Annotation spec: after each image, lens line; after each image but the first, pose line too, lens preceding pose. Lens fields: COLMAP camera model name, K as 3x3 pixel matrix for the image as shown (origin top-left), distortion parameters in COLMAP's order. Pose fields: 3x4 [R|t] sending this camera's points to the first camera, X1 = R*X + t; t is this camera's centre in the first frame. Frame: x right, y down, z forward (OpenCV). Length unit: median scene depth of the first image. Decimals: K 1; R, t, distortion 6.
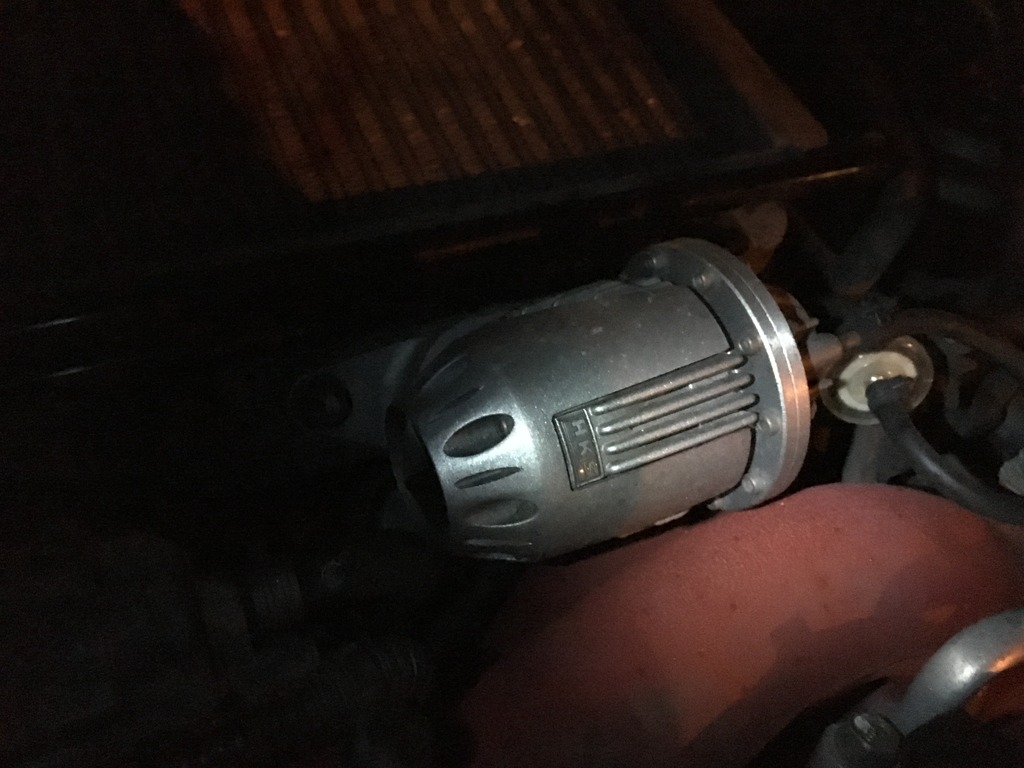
lens RADIAL K [[882.5, 0, 516.4], [0, 882.5, 384.8], [0, 0, 1]] dist [0.072590, -0.082014]
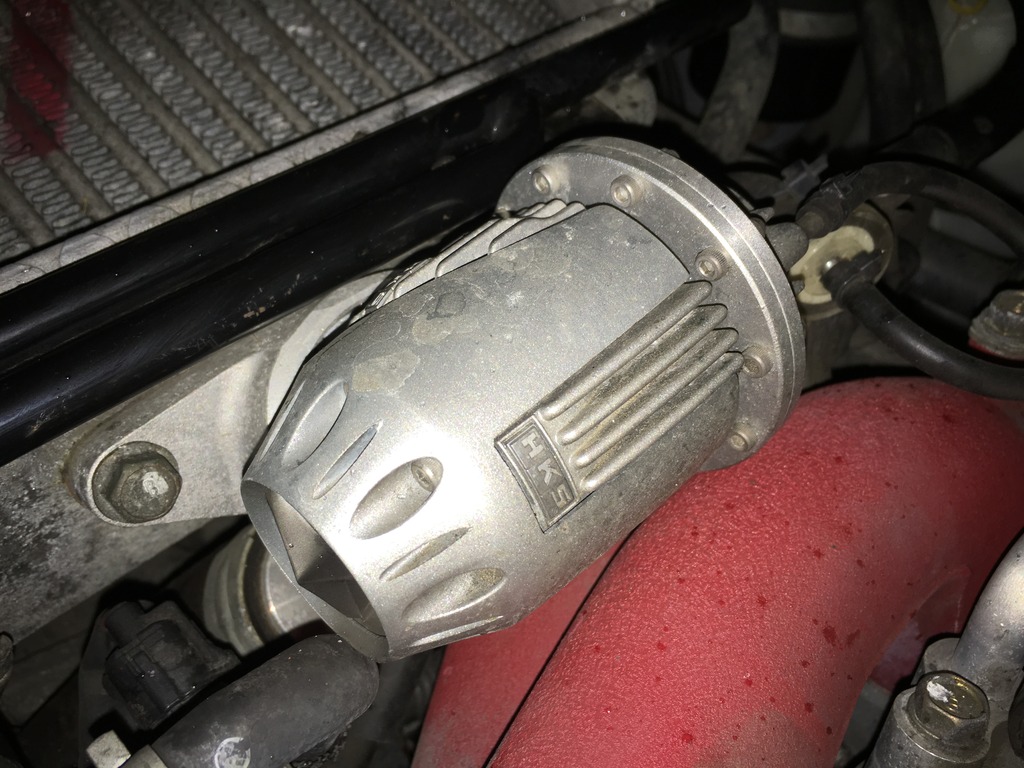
lens RADIAL K [[882.5, 0, 508.5], [0, 882.5, 377.3], [0, 0, 1]] dist [0.072590, -0.082014]
pose [[0.951305, -0.256611, 0.170789, -0.048085], [0.241159, 0.964664, 0.106139, -0.074793], [-0.191991, -0.059783, 0.979574, 0.305543]]
